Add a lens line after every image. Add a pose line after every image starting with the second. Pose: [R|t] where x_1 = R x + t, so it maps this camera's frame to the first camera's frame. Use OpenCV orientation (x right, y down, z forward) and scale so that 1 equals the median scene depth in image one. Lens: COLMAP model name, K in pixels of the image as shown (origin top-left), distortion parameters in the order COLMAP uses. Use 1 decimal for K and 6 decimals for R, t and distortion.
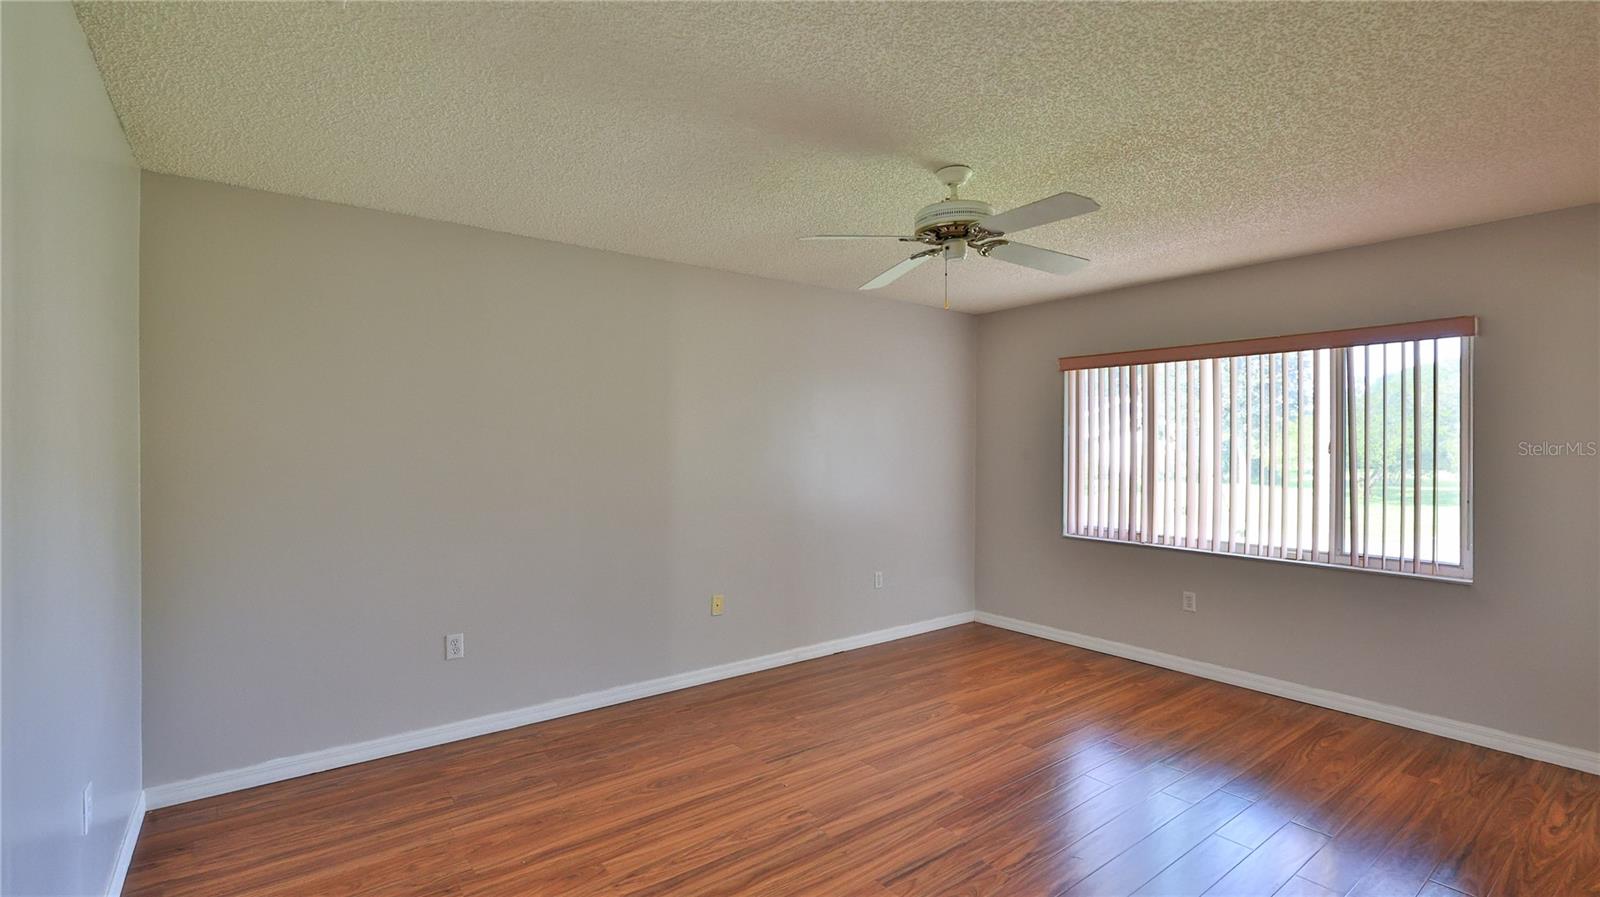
lens RADIAL K [[711.1, 0, 807.5], [0, 711.1, 443.9], [0, 0, 1]] dist [0.002220, -0.000262]
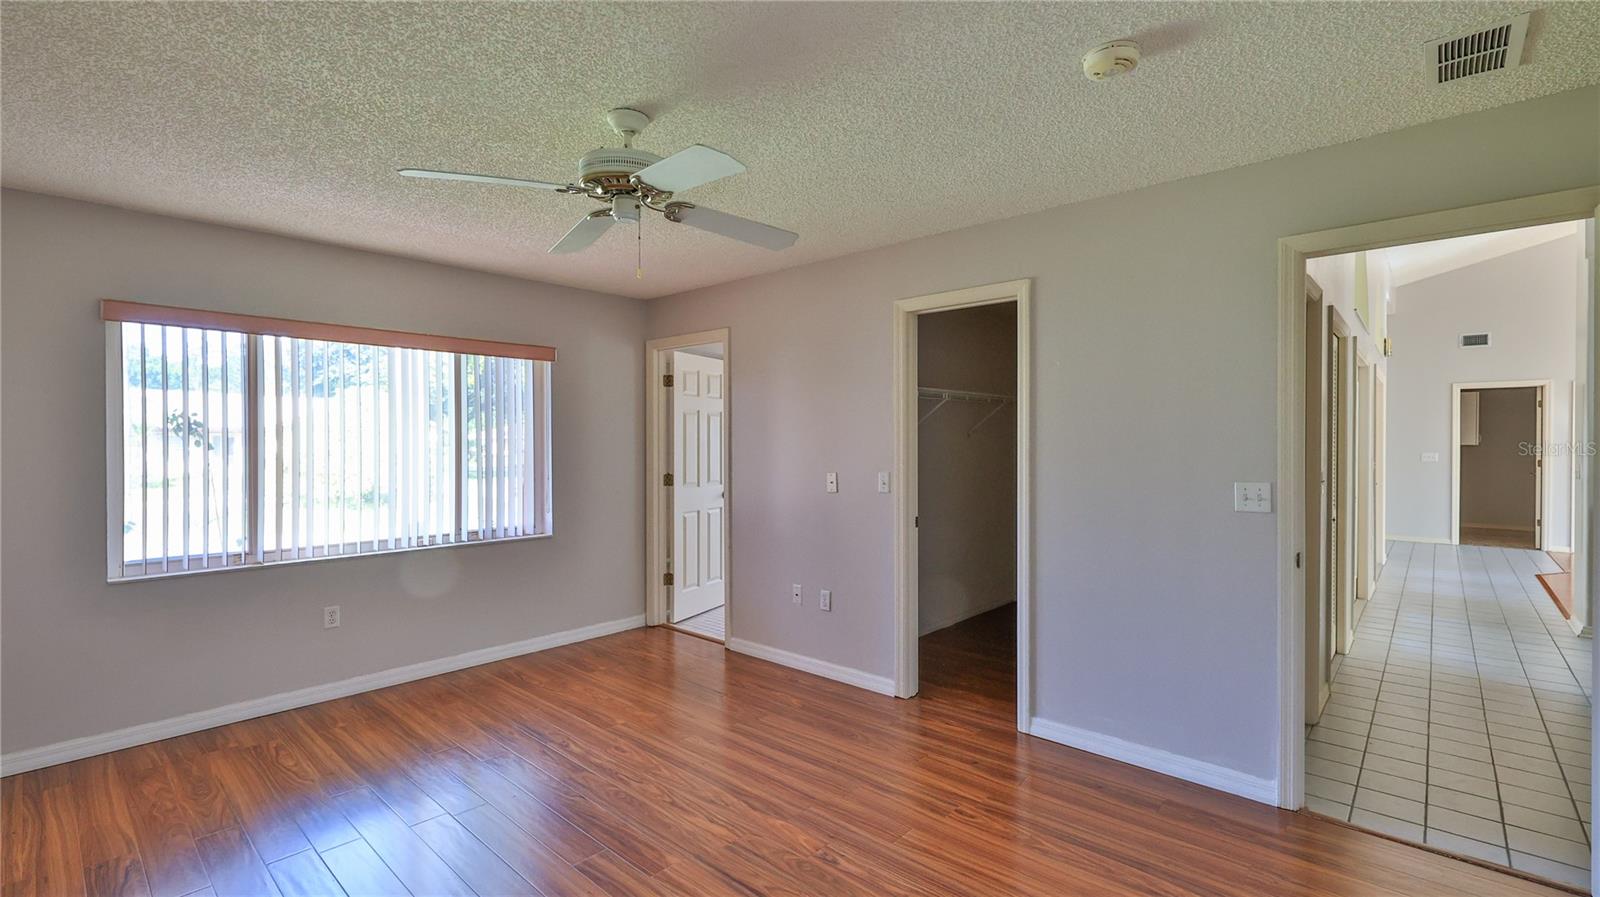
lens RADIAL K [[711.1, 0, 801.8], [0, 711.1, 448.4], [0, 0, 1]] dist [0.002220, -0.000262]
pose [[-0.177612, -0.016515, 0.983962, -0.468450], [-0.002579, 0.999864, 0.016316, -0.000760], [-0.984097, 0.000360, -0.177630, 0.653777]]
